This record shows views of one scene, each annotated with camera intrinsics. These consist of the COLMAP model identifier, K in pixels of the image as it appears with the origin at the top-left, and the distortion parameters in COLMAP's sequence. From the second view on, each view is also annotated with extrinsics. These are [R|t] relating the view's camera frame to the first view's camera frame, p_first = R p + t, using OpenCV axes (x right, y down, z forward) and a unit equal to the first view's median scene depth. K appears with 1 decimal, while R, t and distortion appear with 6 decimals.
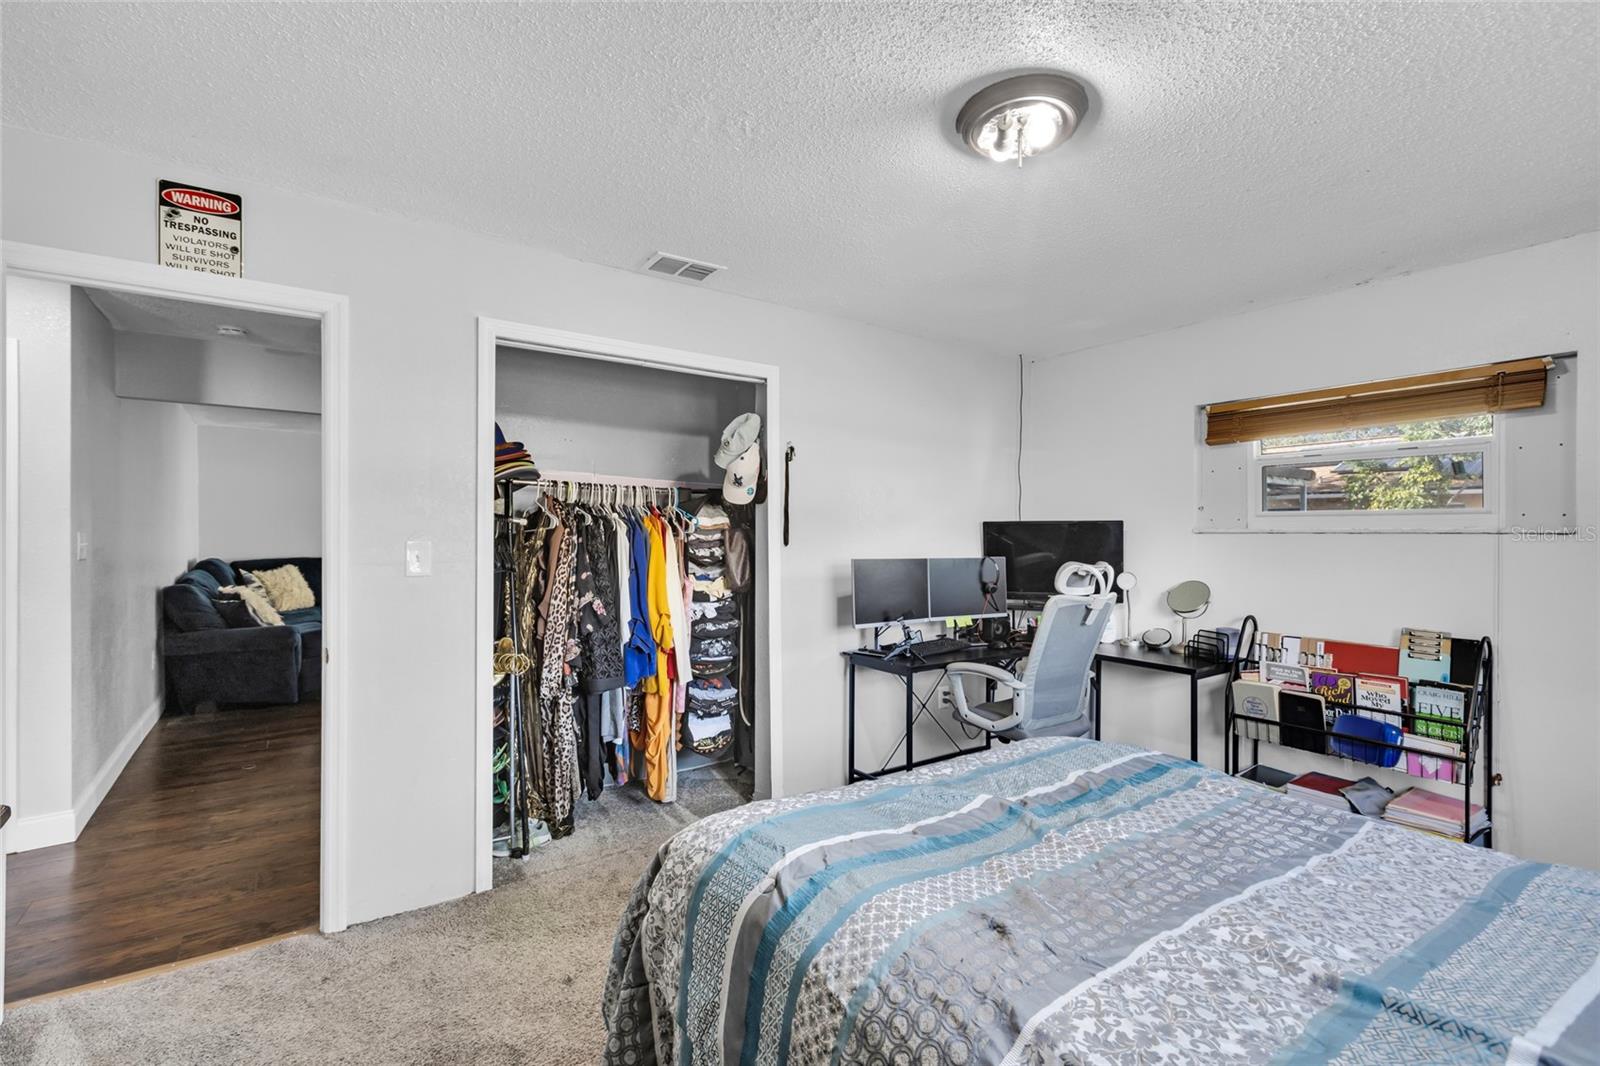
lens RADIAL K [[717.9, 0, 800.0], [0, 717.9, 528.3], [0, 0, 1]] dist [0.001153, 0.000189]
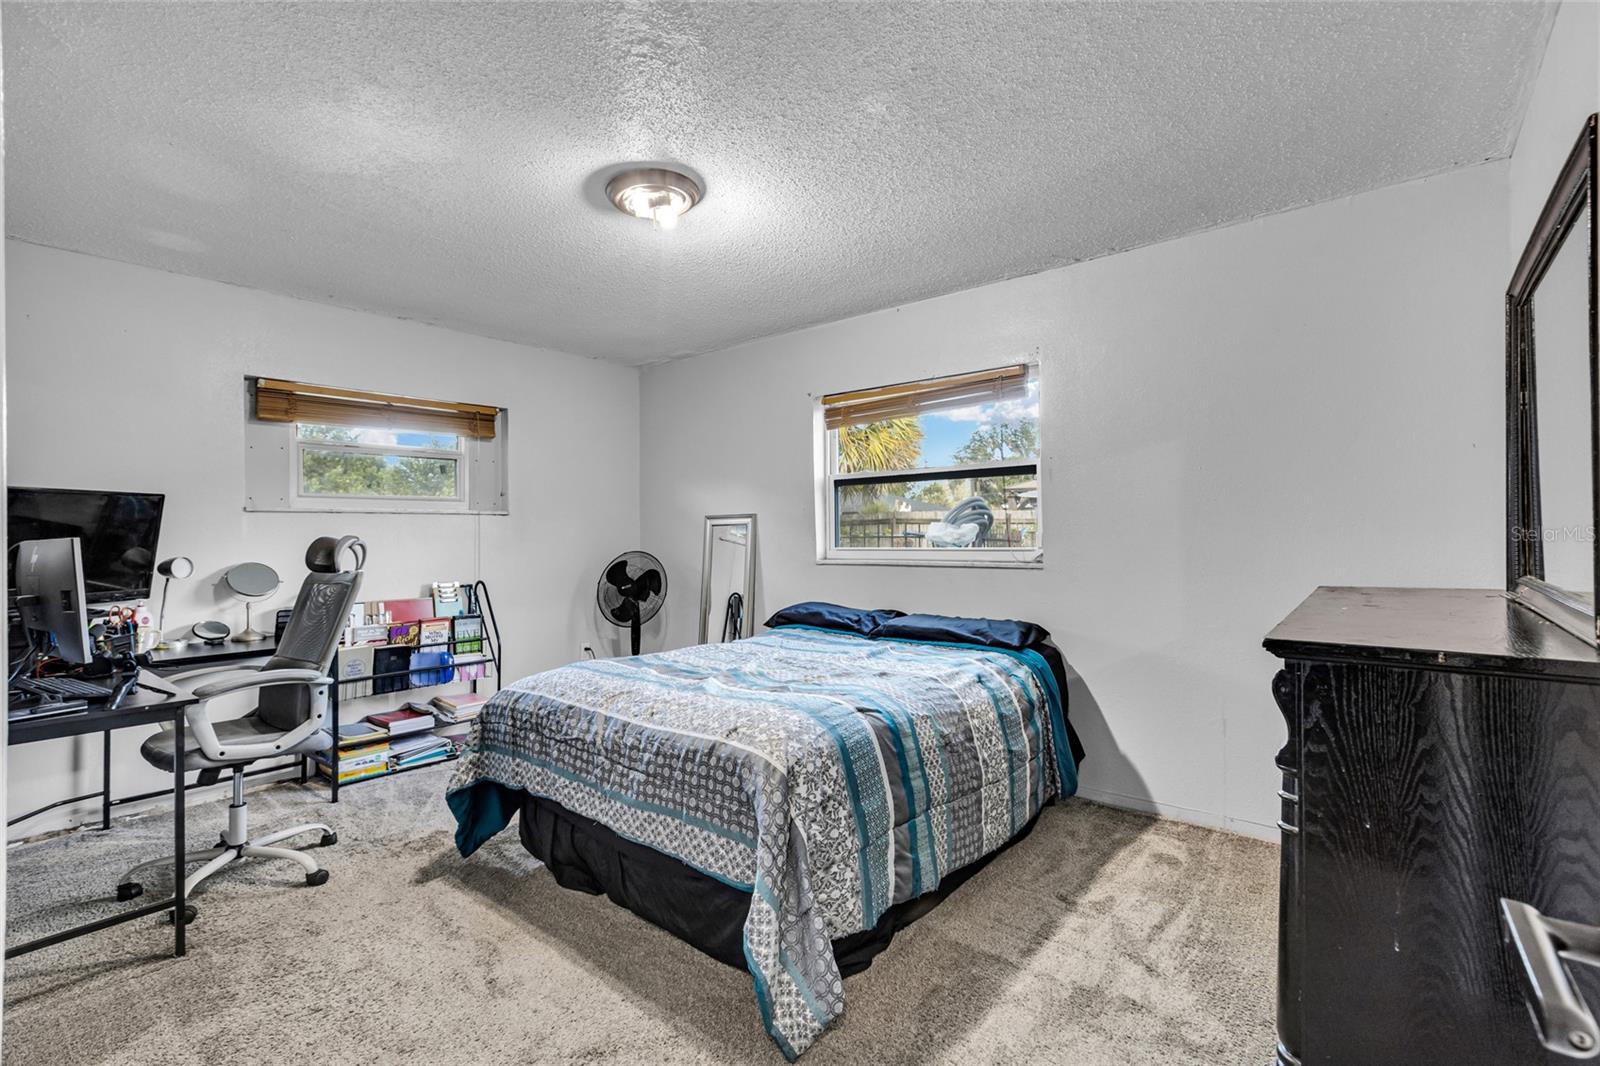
lens RADIAL K [[717.9, 0, 800.0], [0, 717.9, 528.3], [0, 0, 1]] dist [0.001153, 0.000189]
pose [[-0.260517, 0.000237, 0.965469, -0.672013], [-0.002648, 0.999996, -0.000960, 0.034812], [-0.965466, -0.002806, -0.260515, 0.686986]]
